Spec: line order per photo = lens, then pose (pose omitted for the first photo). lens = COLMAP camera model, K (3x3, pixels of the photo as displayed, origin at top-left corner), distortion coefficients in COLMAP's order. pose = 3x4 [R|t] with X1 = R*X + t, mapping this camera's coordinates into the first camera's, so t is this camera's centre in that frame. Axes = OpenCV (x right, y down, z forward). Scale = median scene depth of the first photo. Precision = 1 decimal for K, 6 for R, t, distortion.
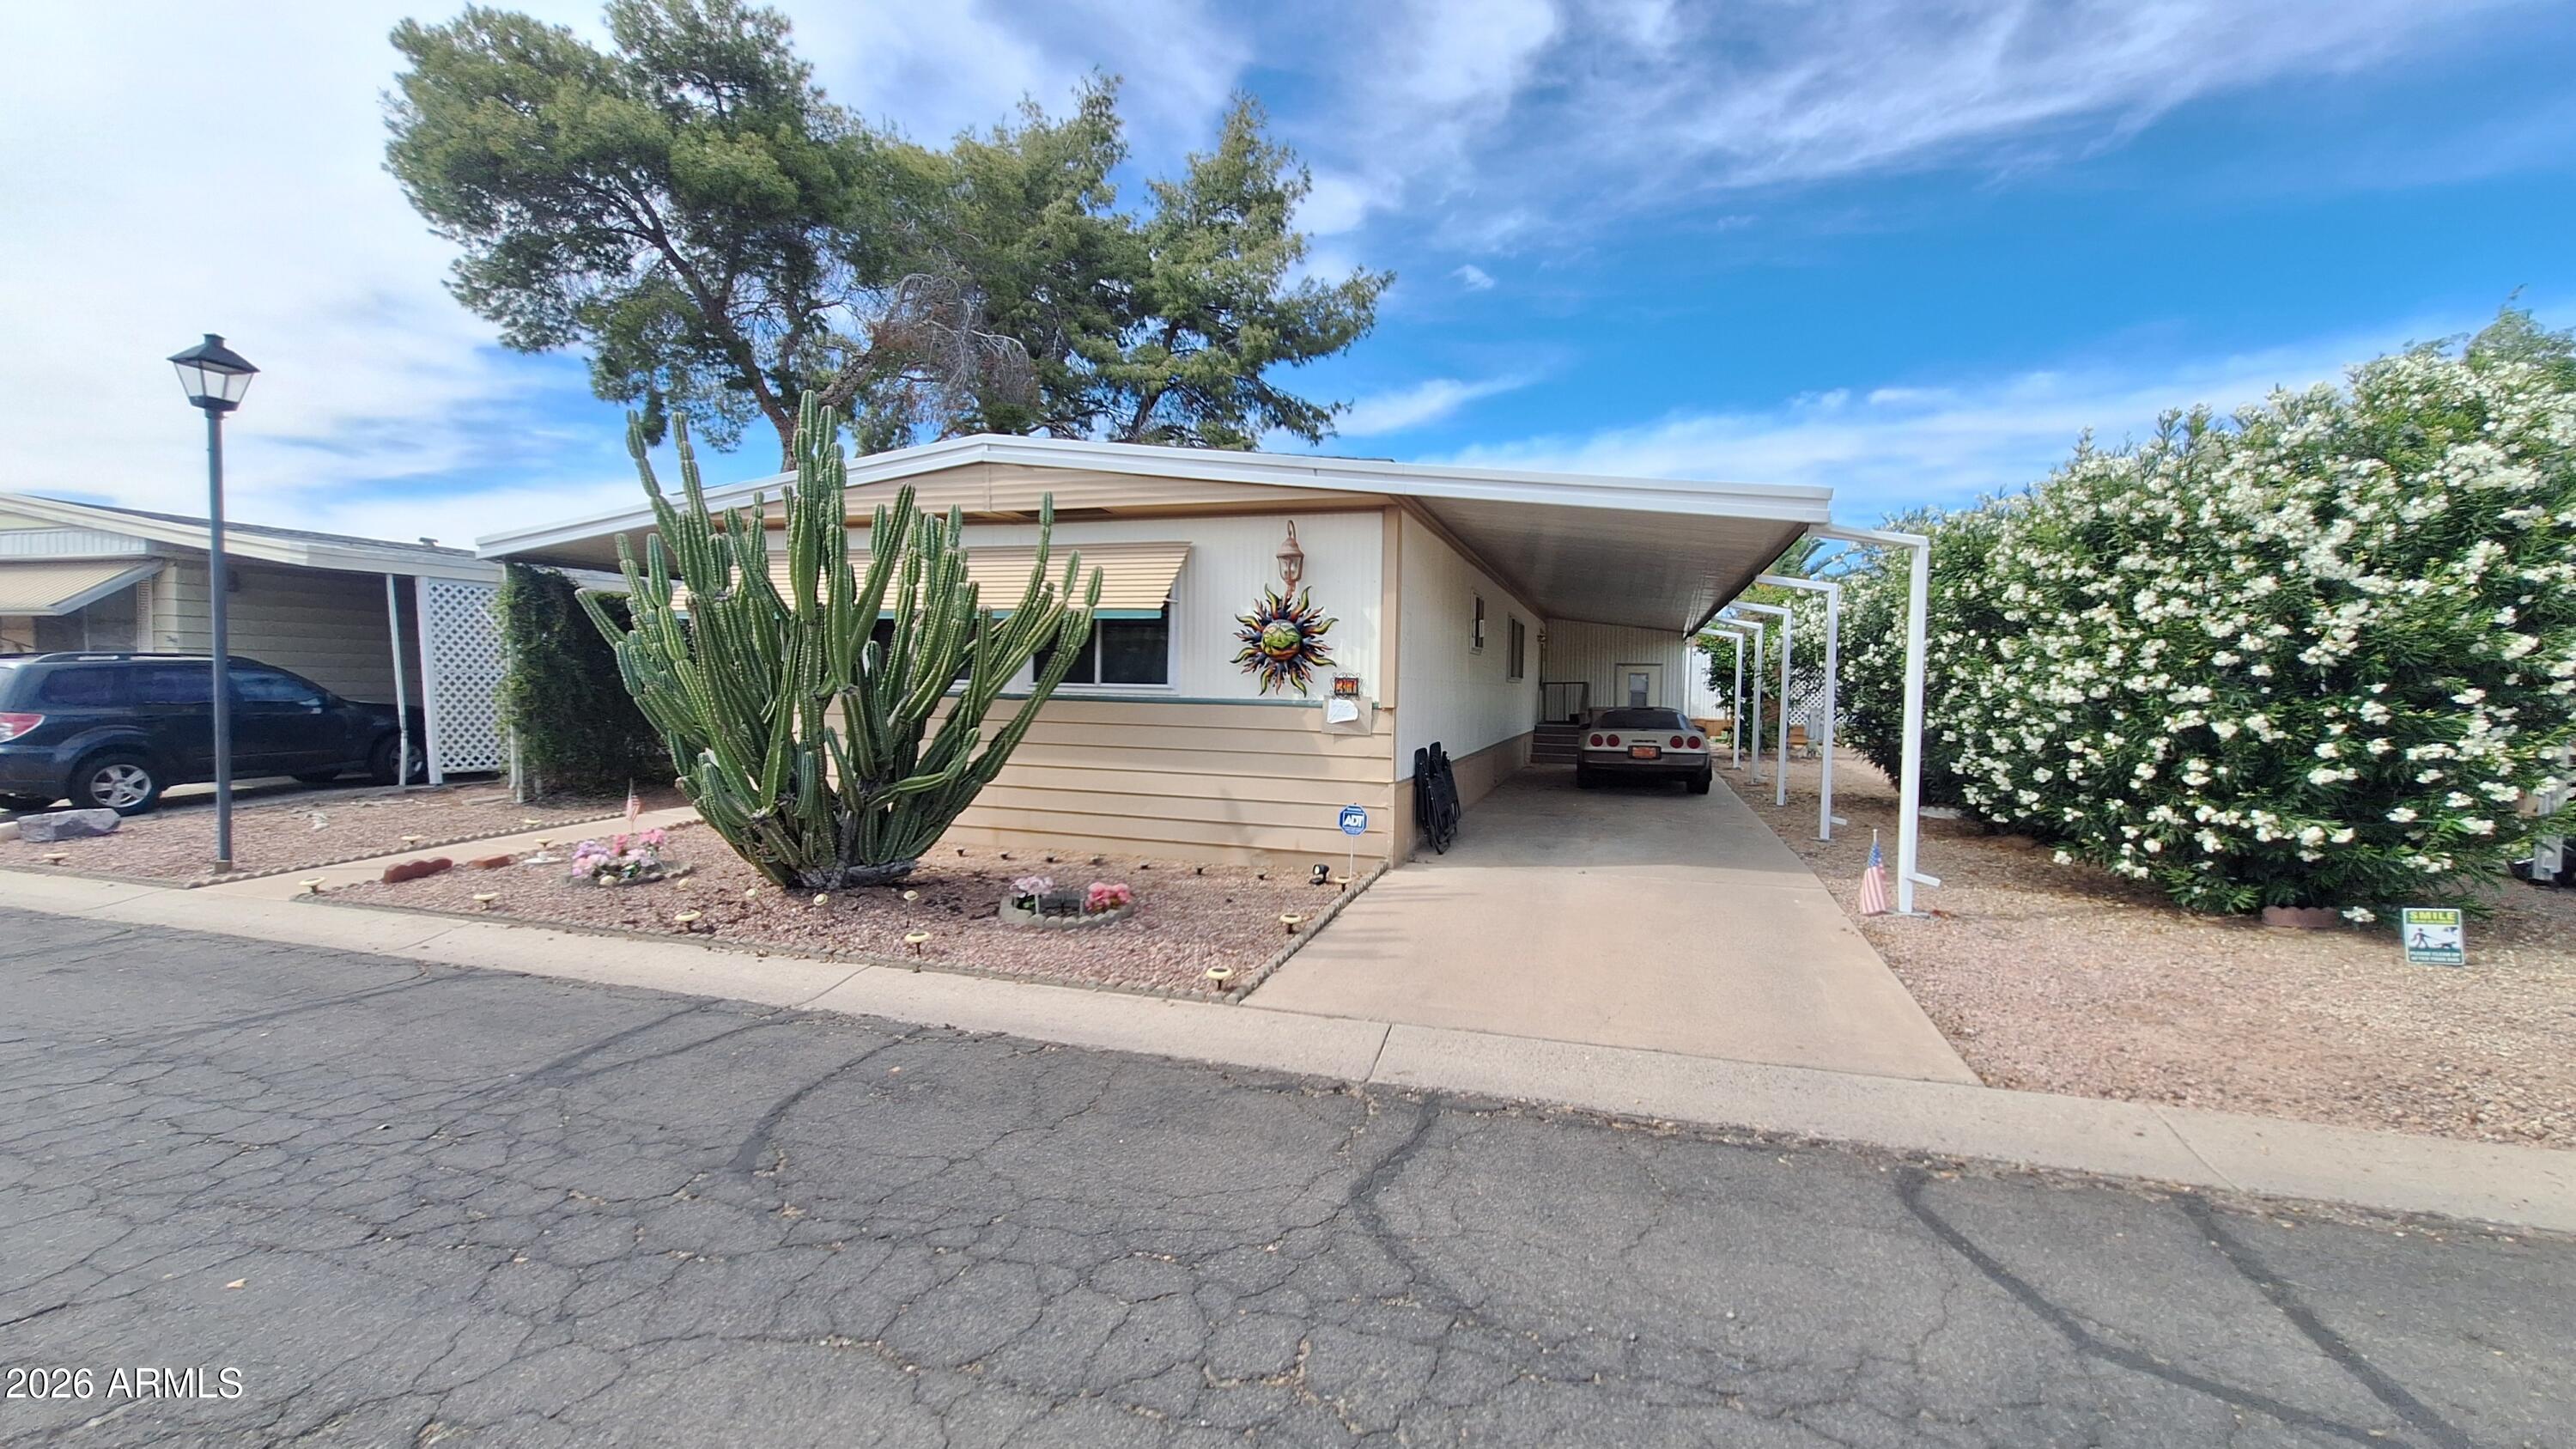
lens RADIAL K [[1013.8, 0, 1300.3], [0, 1013.8, 728.6], [0, 0, 1]] dist [-0.011585, 0.007162]
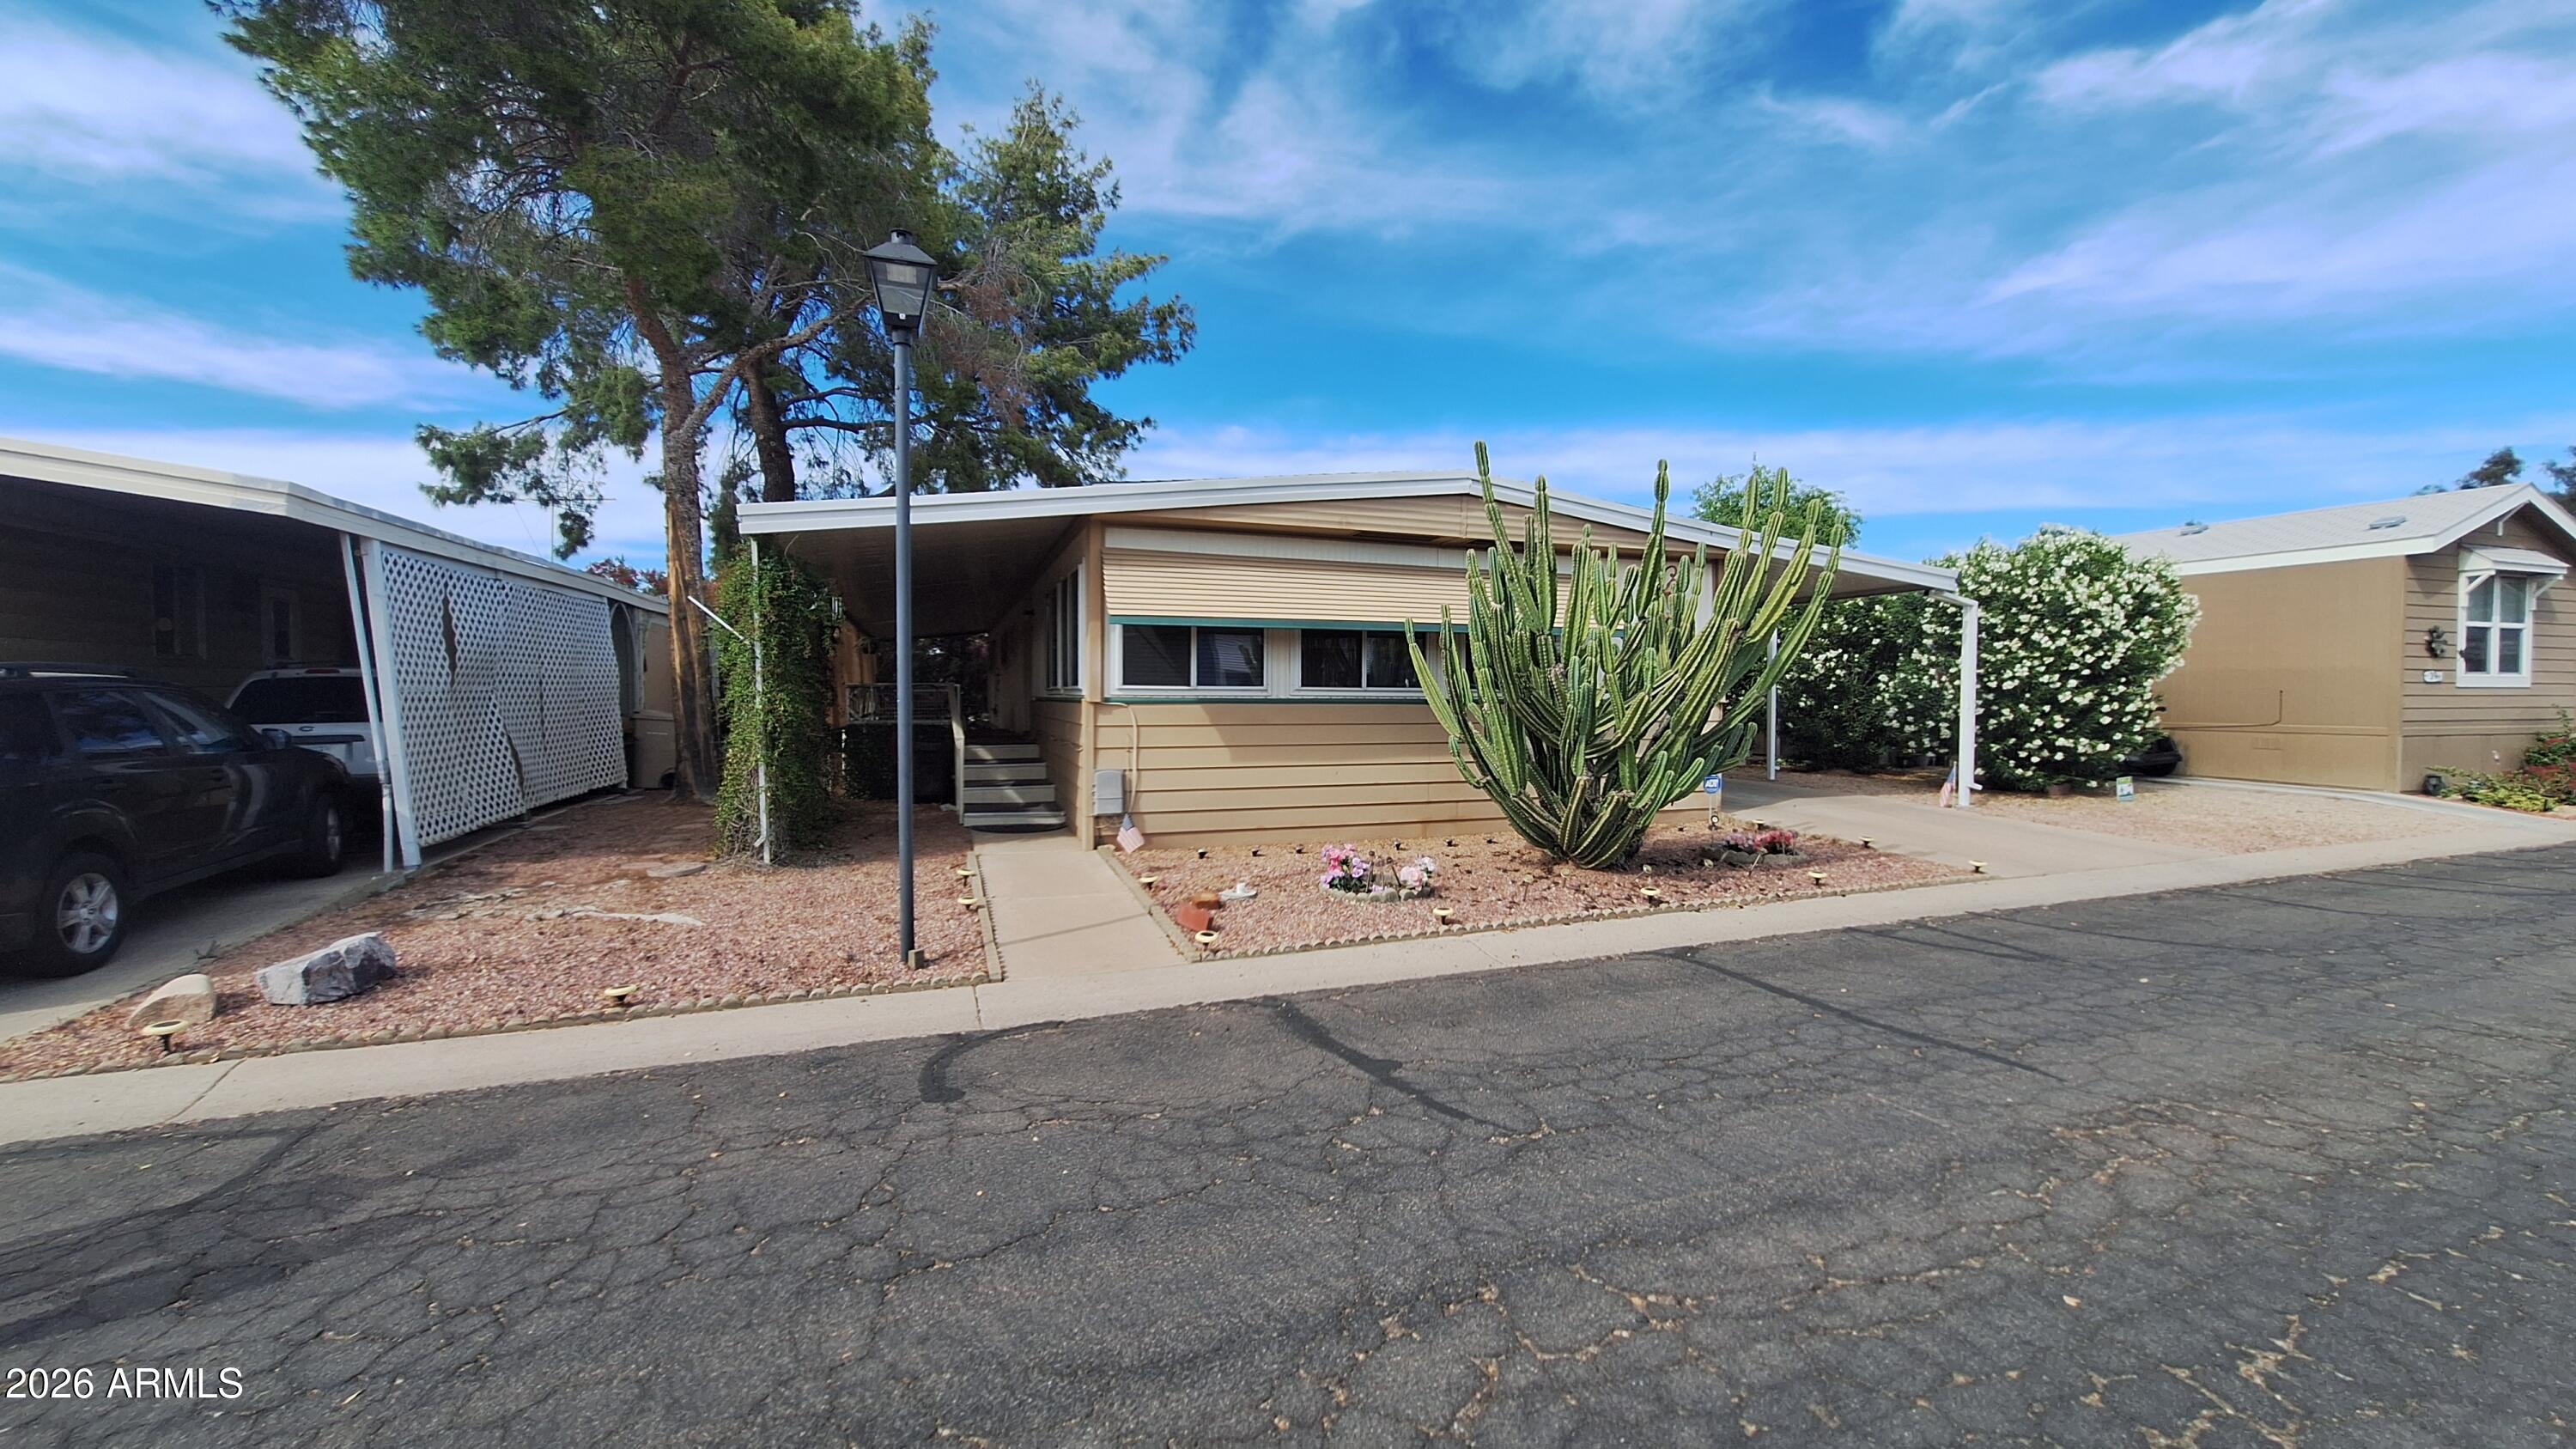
lens RADIAL K [[1013.8, 0, 1300.3], [0, 1013.8, 728.6], [0, 0, 1]] dist [-0.011585, 0.007162]
pose [[0.791348, -0.039319, 0.610100, -1.602867], [0.043131, 0.999034, 0.008440, -0.026908], [-0.609843, 0.019635, 0.792279, 0.323292]]
